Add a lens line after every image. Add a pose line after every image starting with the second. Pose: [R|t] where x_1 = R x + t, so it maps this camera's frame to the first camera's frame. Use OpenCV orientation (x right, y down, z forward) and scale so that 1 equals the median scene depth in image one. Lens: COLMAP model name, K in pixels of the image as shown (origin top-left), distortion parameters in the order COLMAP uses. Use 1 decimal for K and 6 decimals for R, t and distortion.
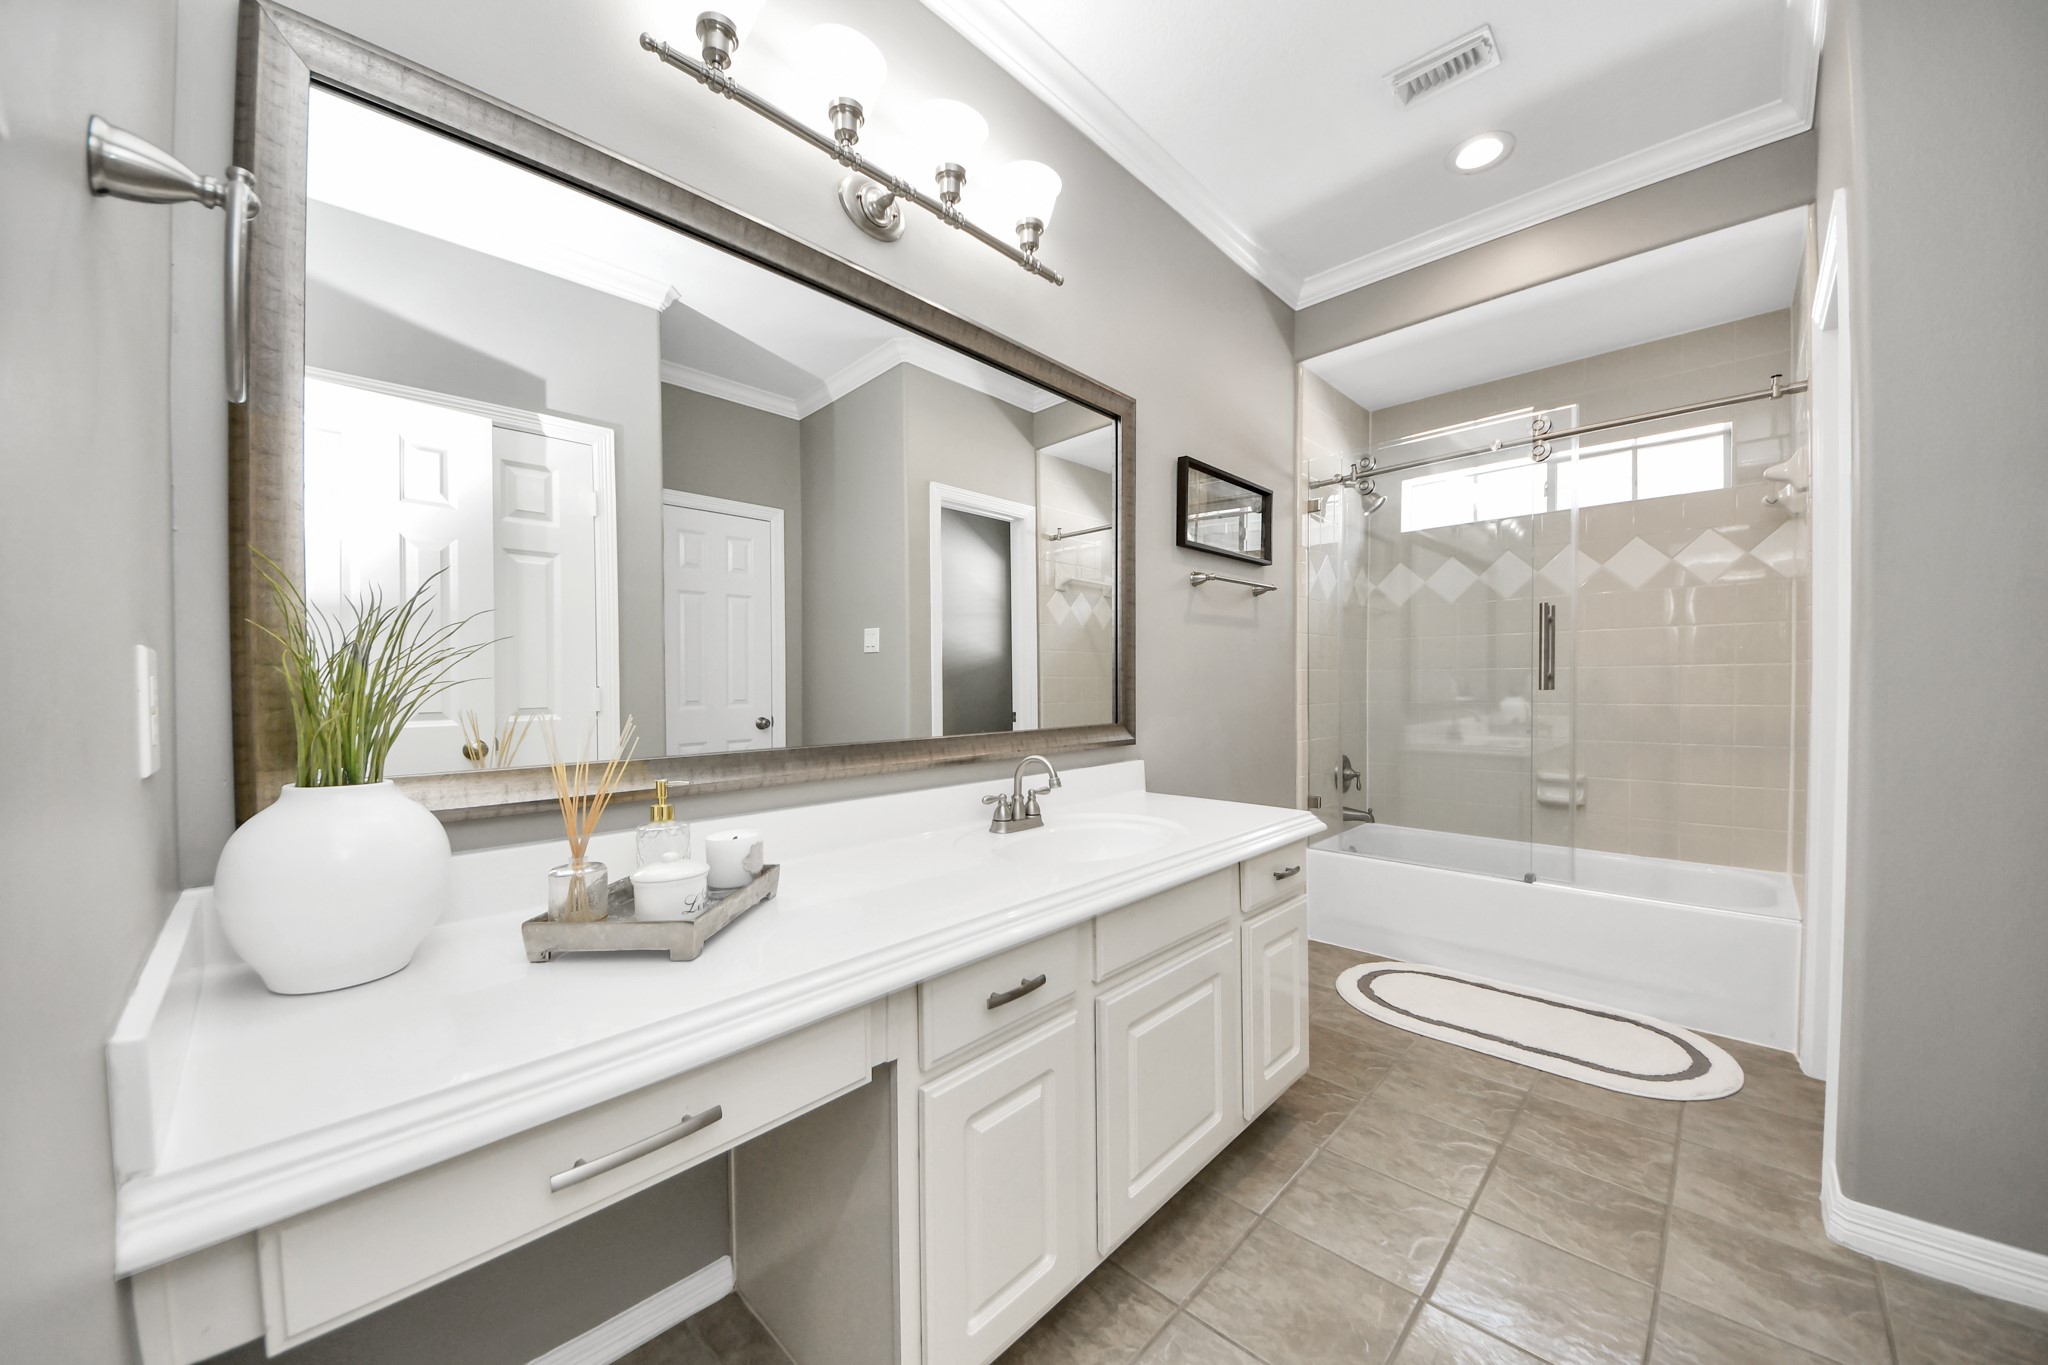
lens RADIAL K [[748.6, 0, 1022.0], [0, 748.6, 695.8], [0, 0, 1]] dist [-0.002364, -0.000100]
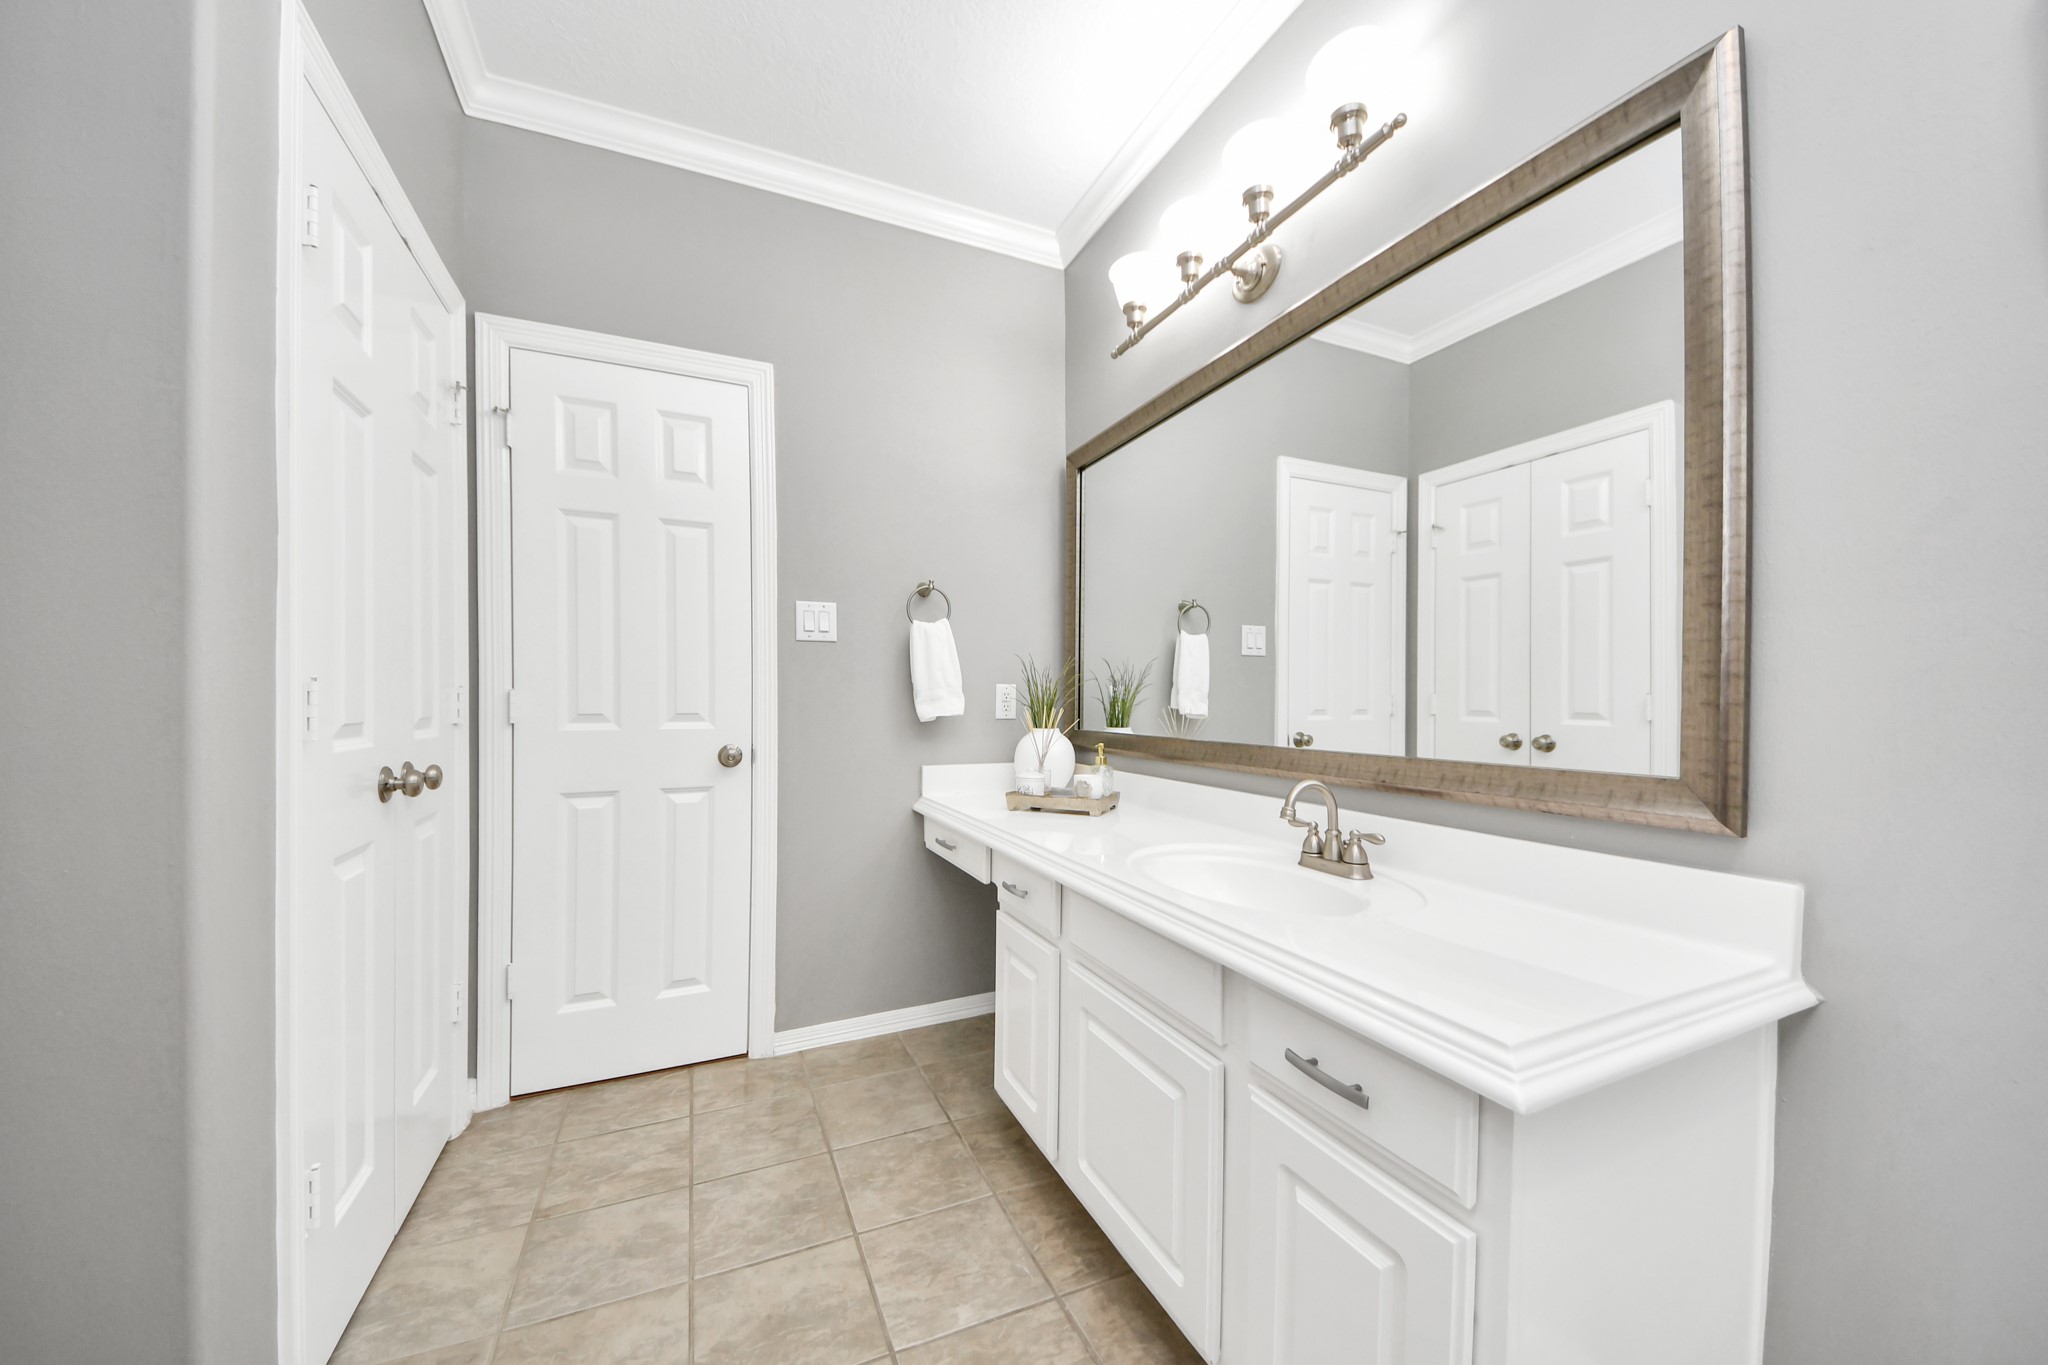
lens RADIAL K [[748.6, 0, 1025.6], [0, 748.6, 697.2], [0, 0, 1]] dist [-0.002364, -0.000100]
pose [[-0.382724, -0.002320, -0.923860, 1.021520], [-0.006866, 0.999976, 0.000333, -0.013213], [0.923837, 0.006471, -0.382731, 1.156920]]
